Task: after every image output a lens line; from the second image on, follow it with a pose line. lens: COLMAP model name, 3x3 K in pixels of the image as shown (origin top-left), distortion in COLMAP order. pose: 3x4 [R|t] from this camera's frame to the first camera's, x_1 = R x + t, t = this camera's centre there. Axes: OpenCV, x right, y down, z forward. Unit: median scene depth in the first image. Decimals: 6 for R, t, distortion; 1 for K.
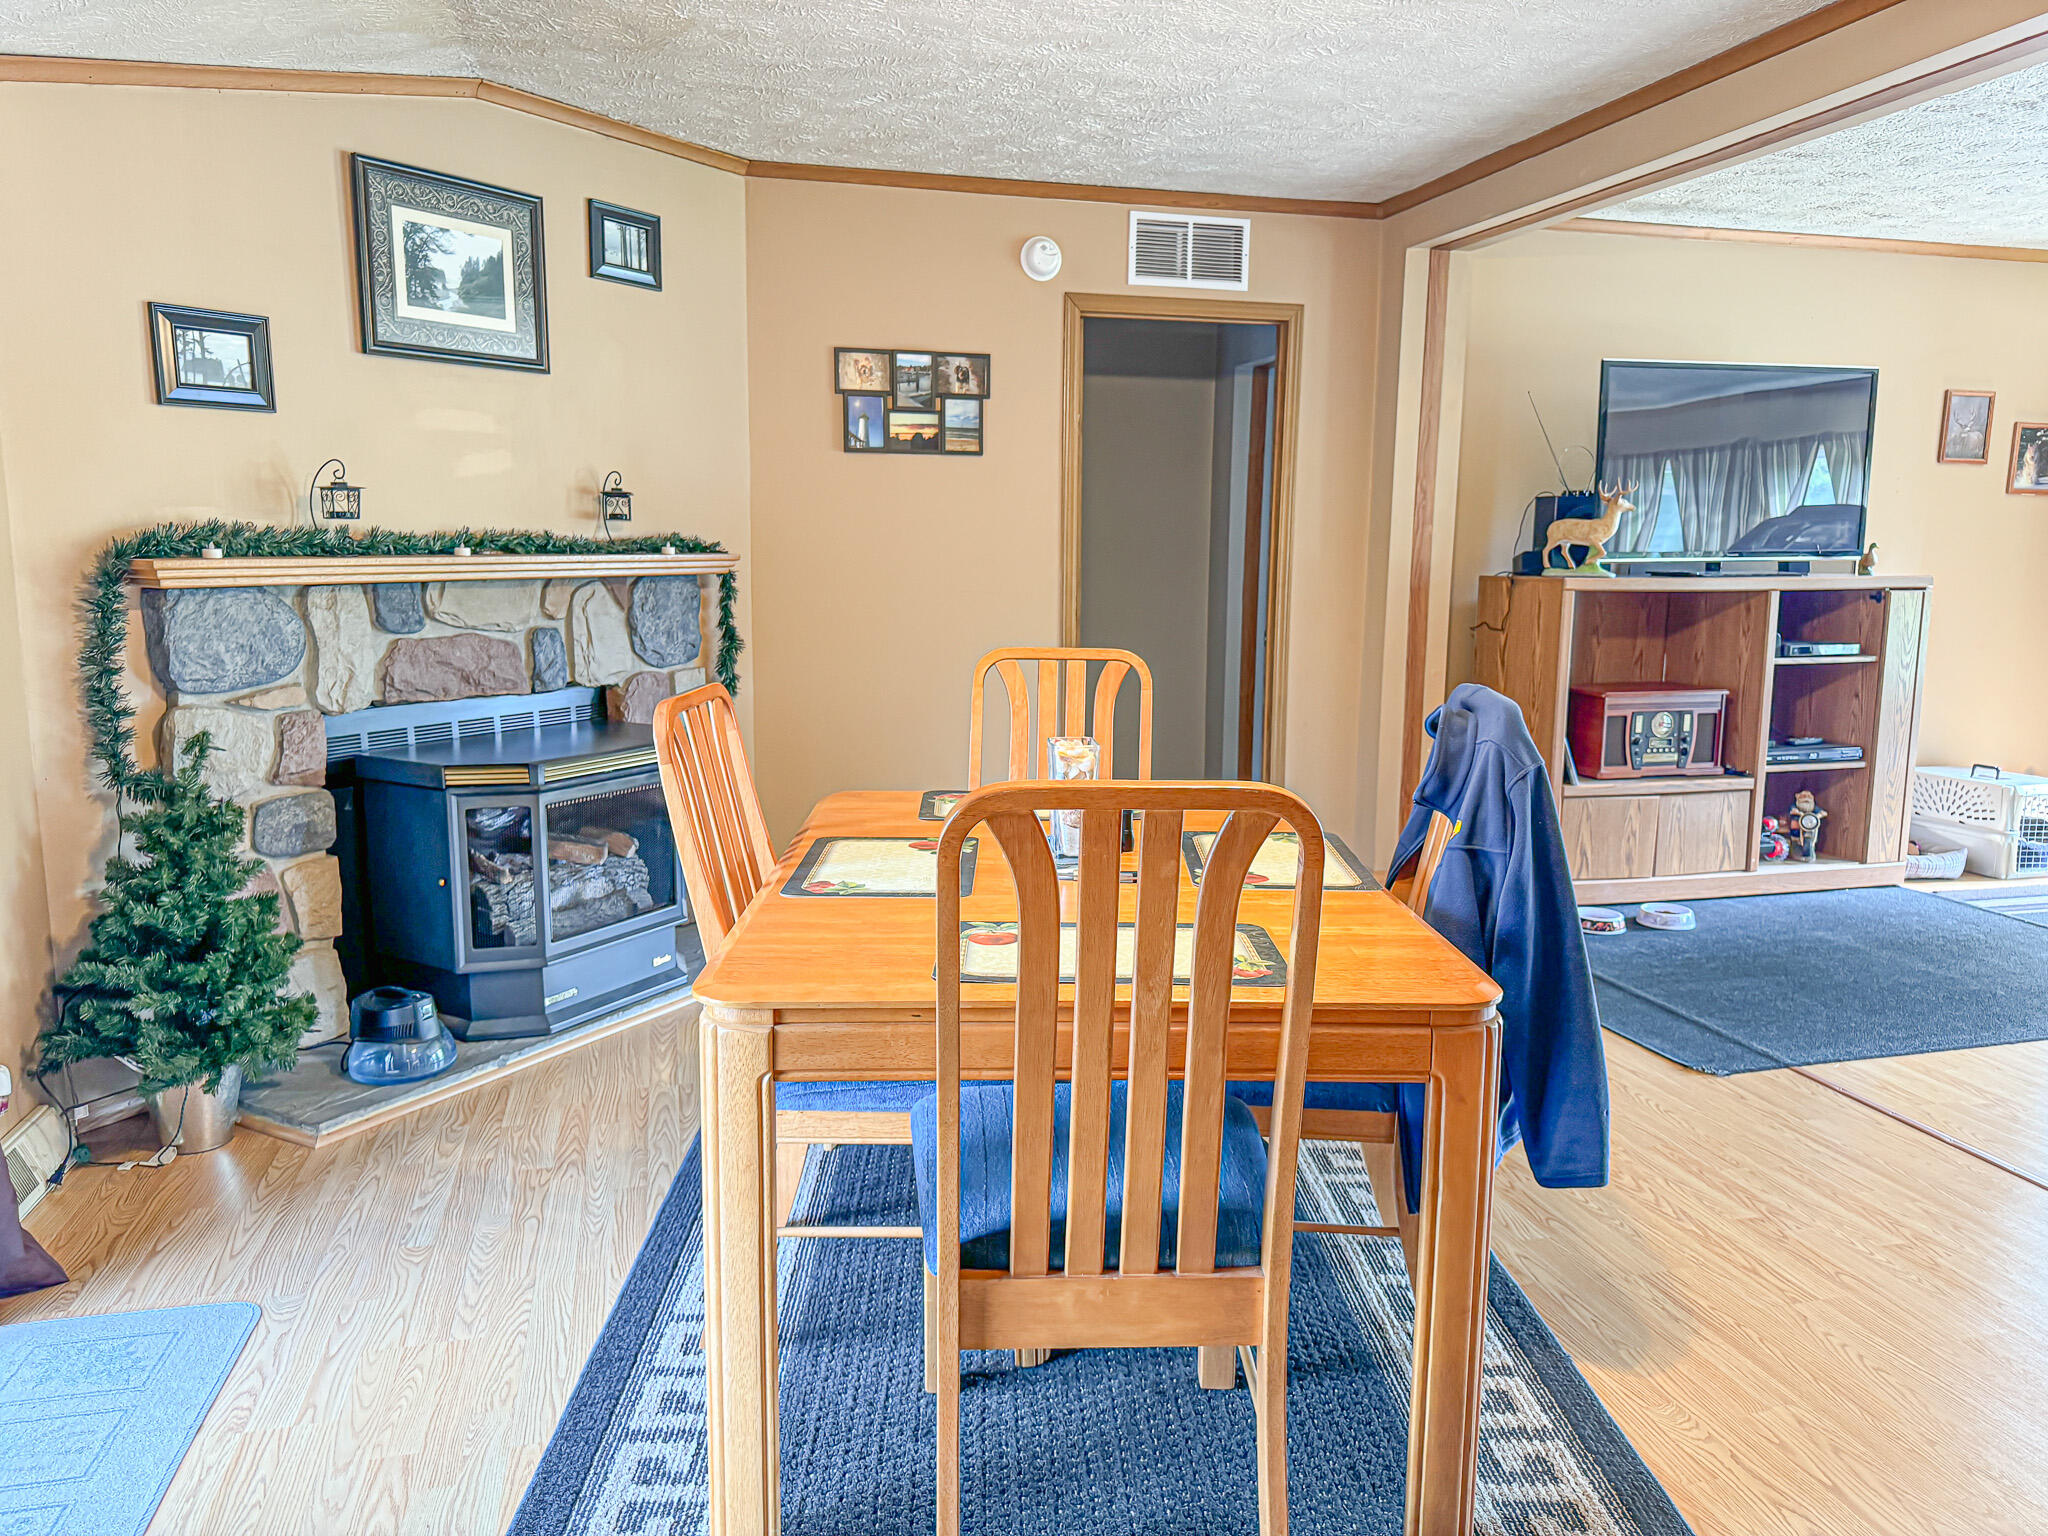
lens RADIAL K [[1442.0, 0, 1024.0], [0, 1442.0, 768.0], [0, 0, 1]] dist [0.104542, -0.160982]
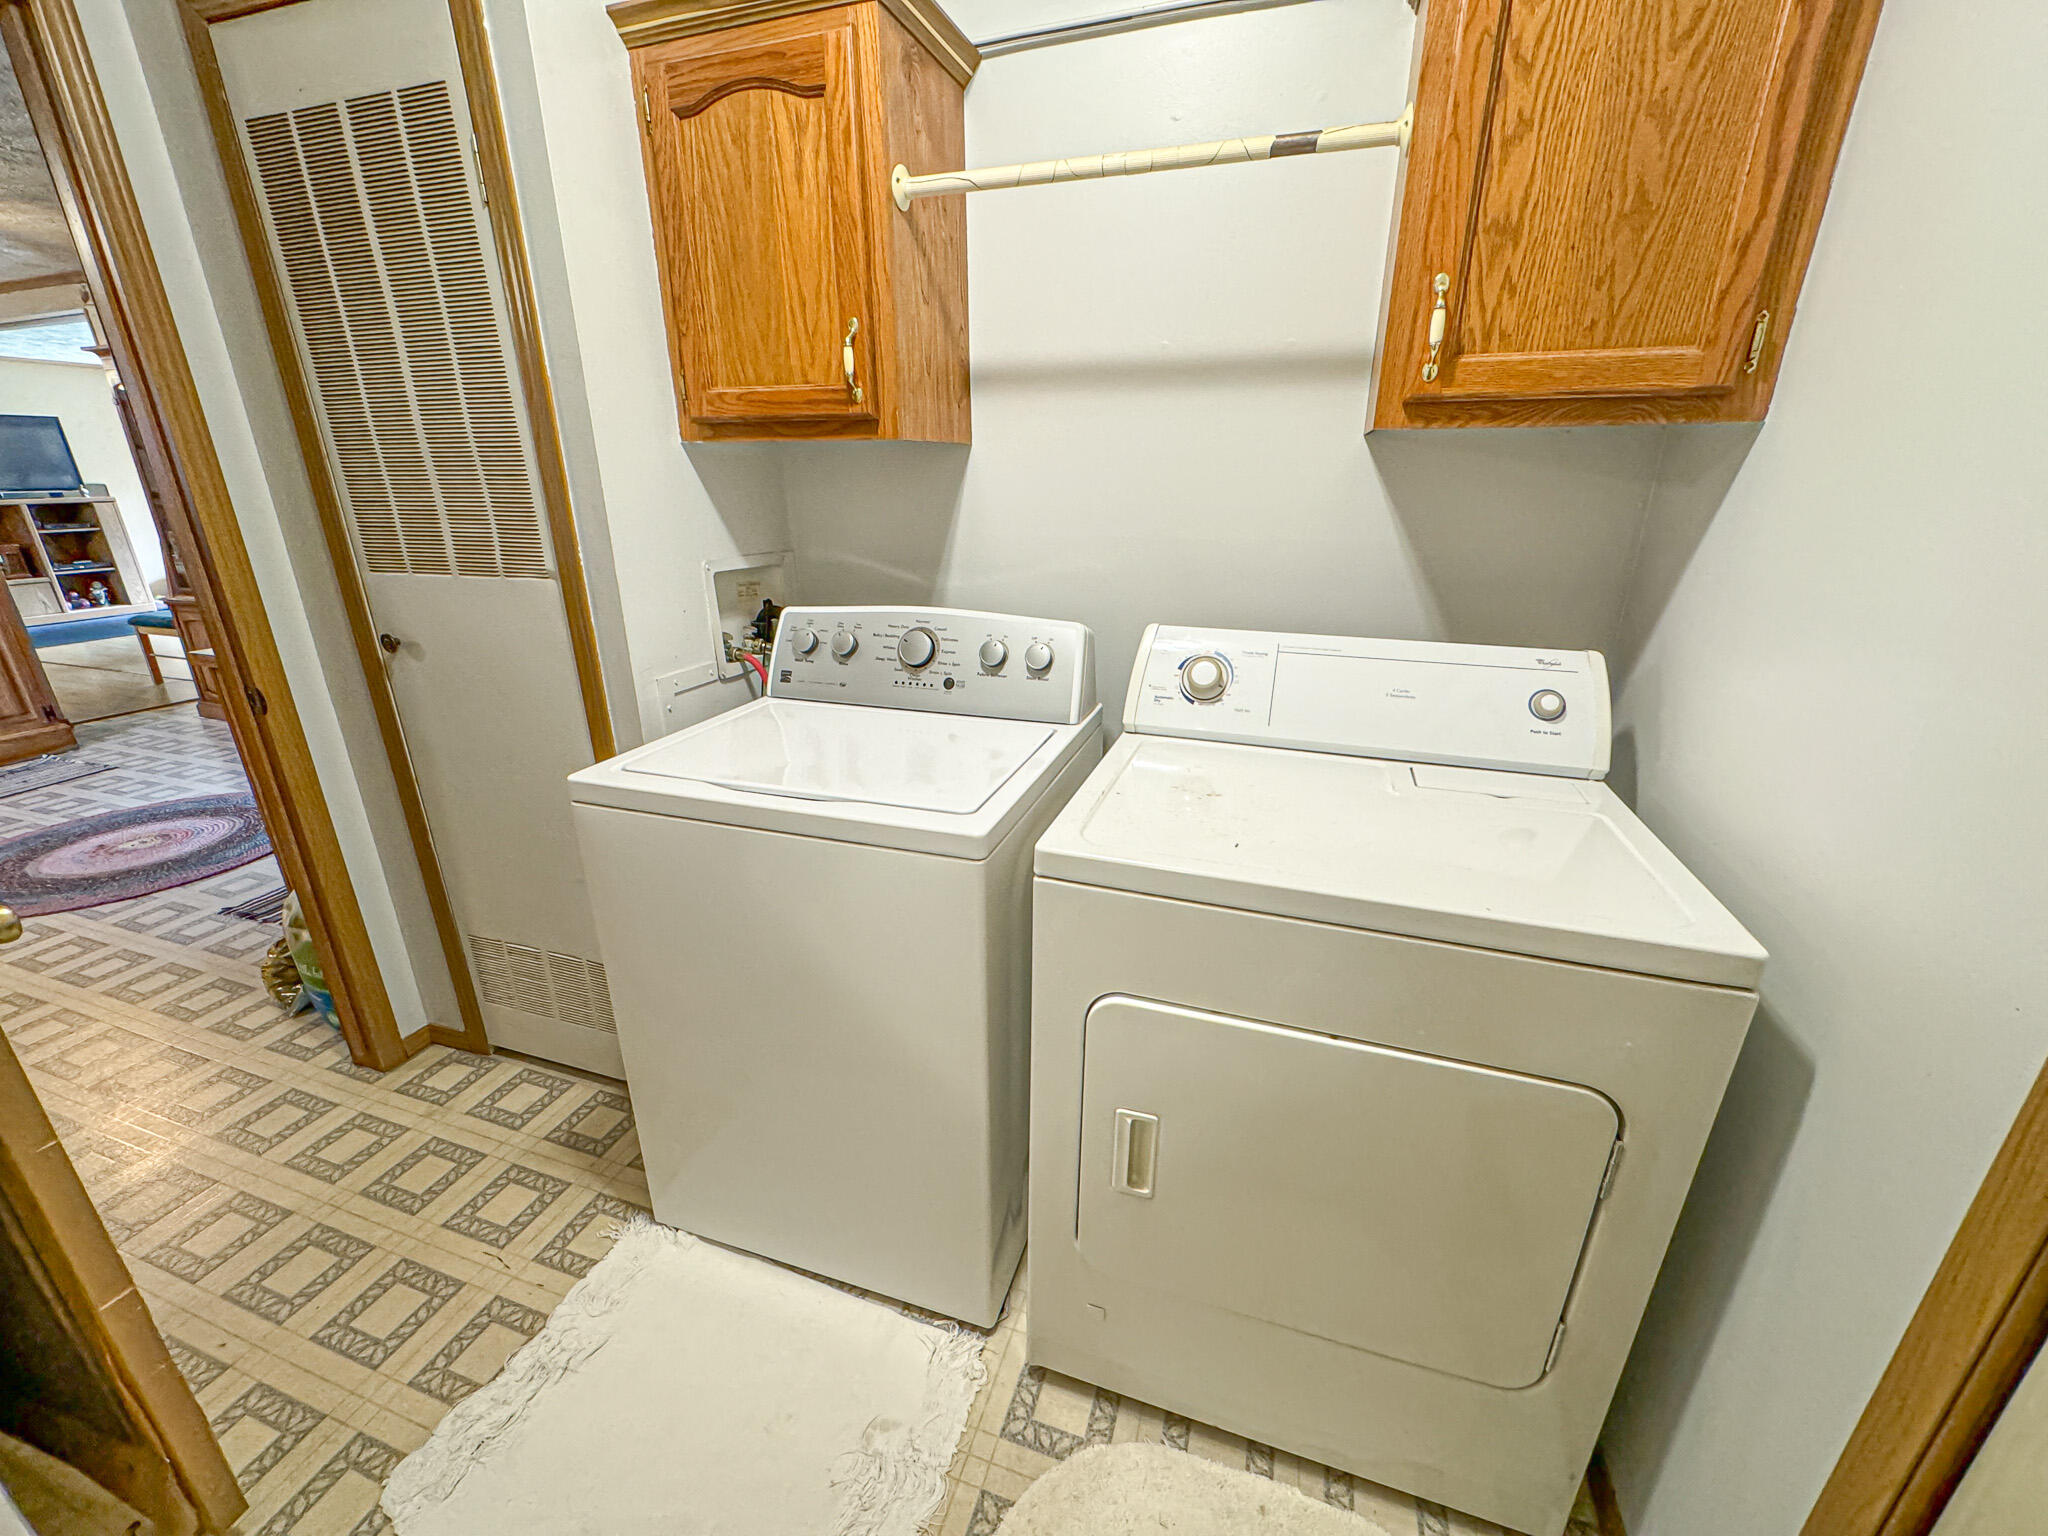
lens RADIAL K [[816.7, 0, 1028.0], [0, 816.7, 769.5], [0, 0, 1]] dist [-0.003410, 0.000132]
pose [[0.537620, -0.294257, 0.790176, 0.193476], [0.135457, 0.955099, 0.263511, 0.207070], [-0.832235, -0.034634, 0.553340, -1.418840]]
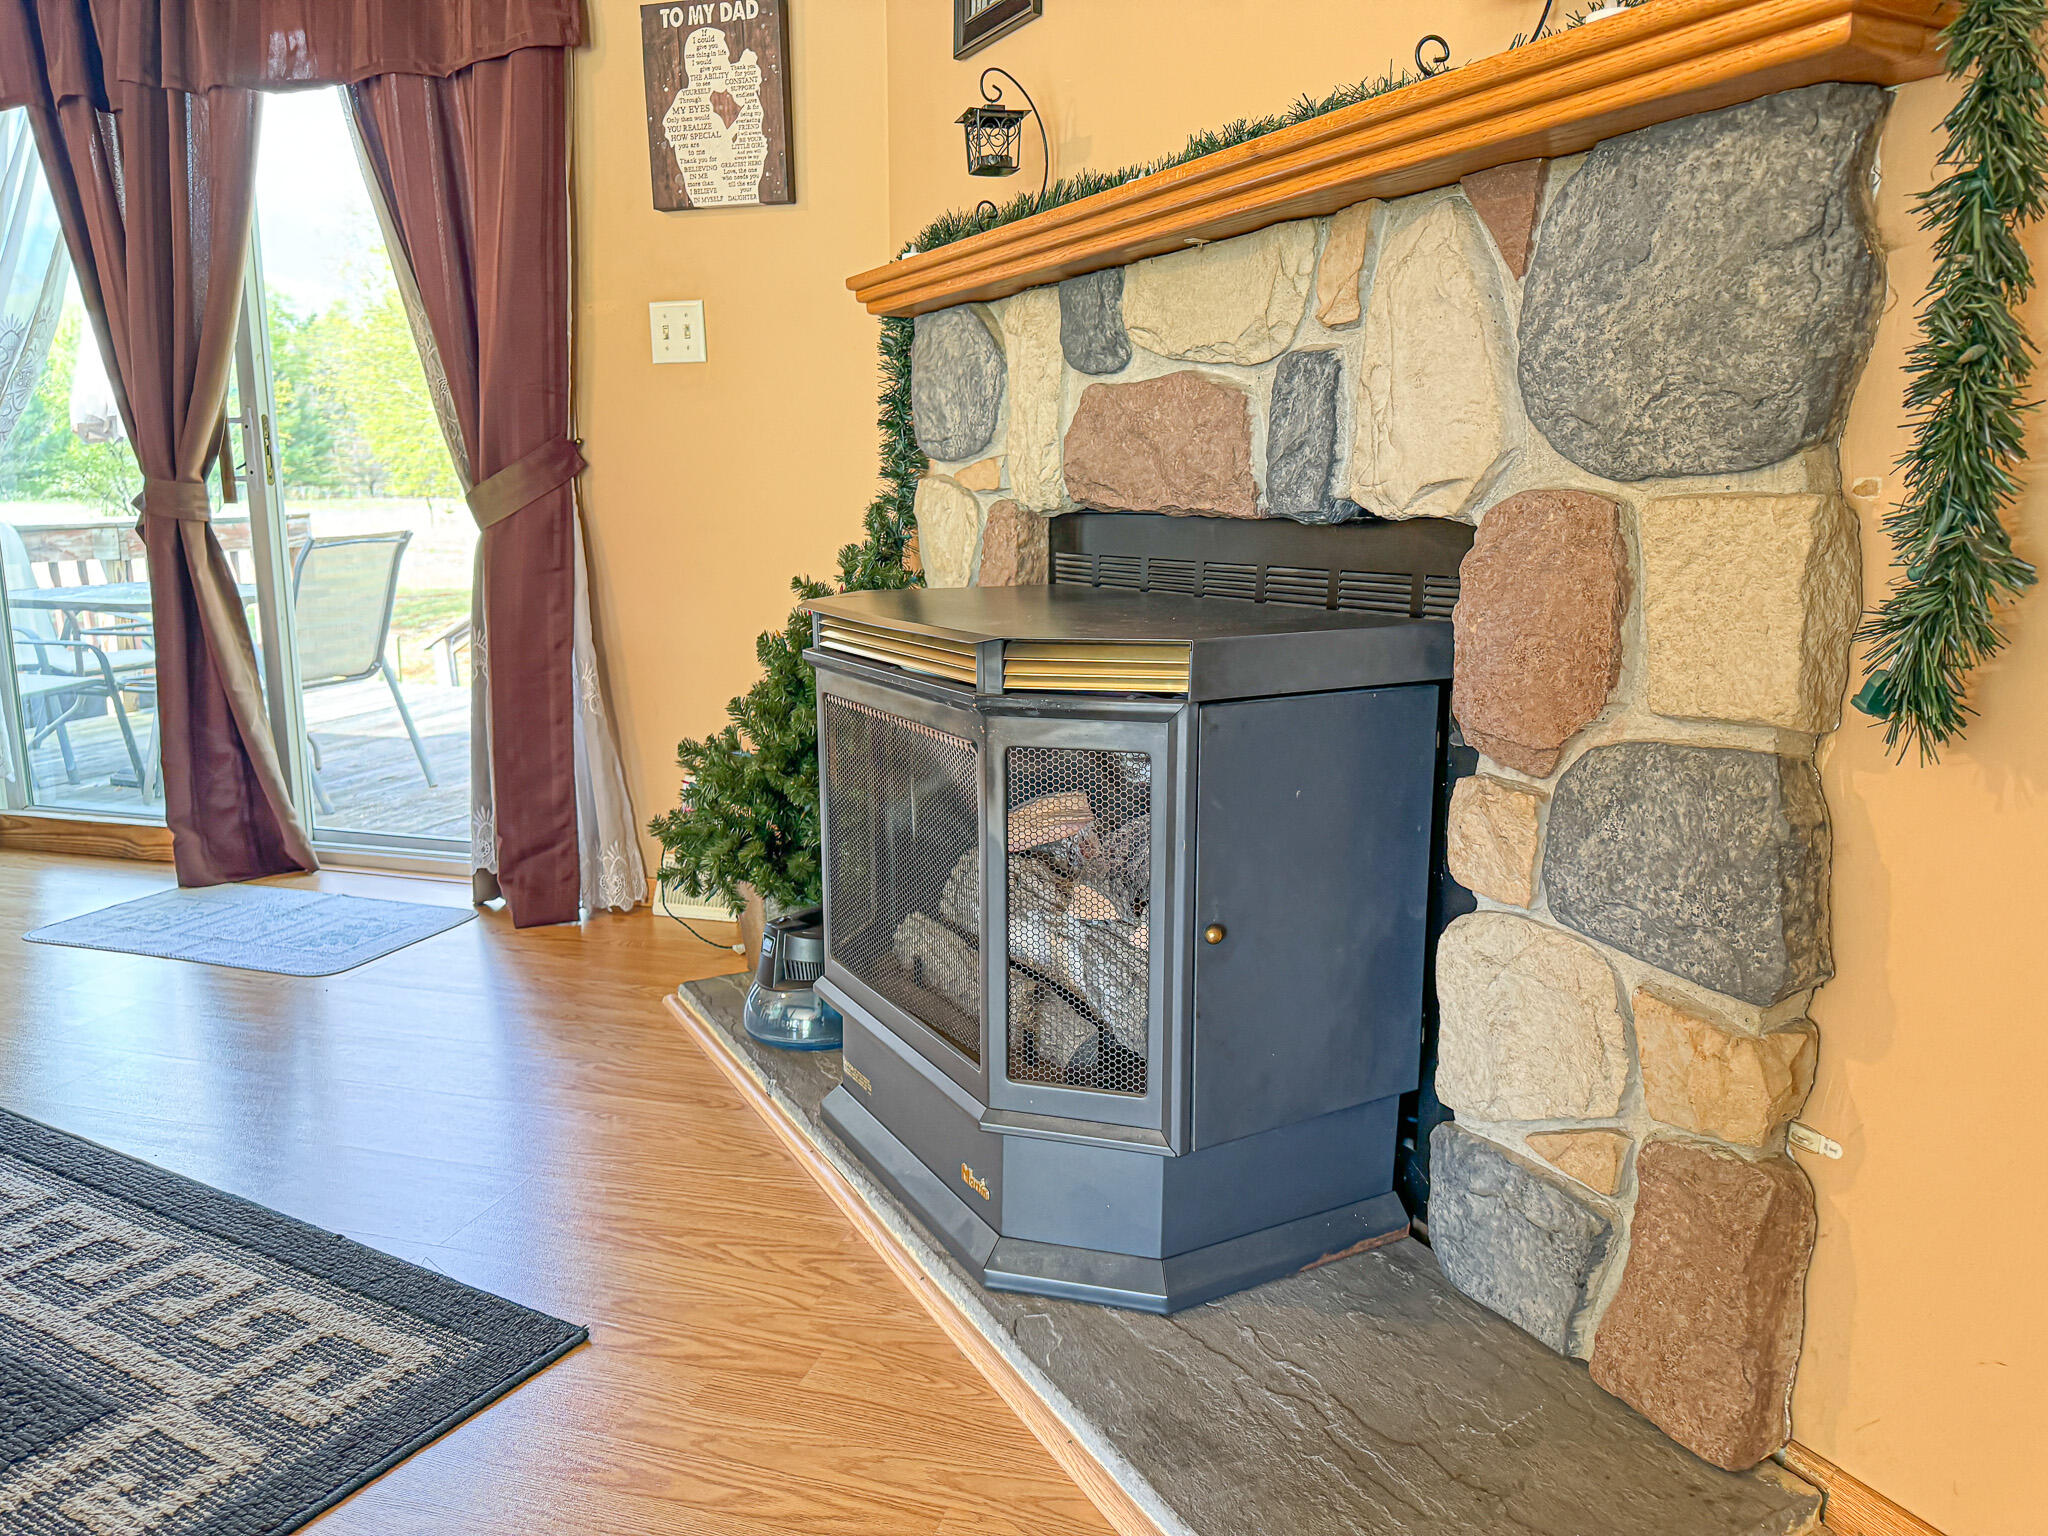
lens RADIAL K [[1442.0, 0, 1024.0], [0, 1442.0, 768.0], [0, 0, 1]] dist [0.104542, -0.160982]
pose [[-0.509928, 0.160355, -0.845139, 0.053803], [-0.137510, 0.954642, 0.264101, -0.067335], [0.849155, 0.250888, -0.464748, 0.943913]]
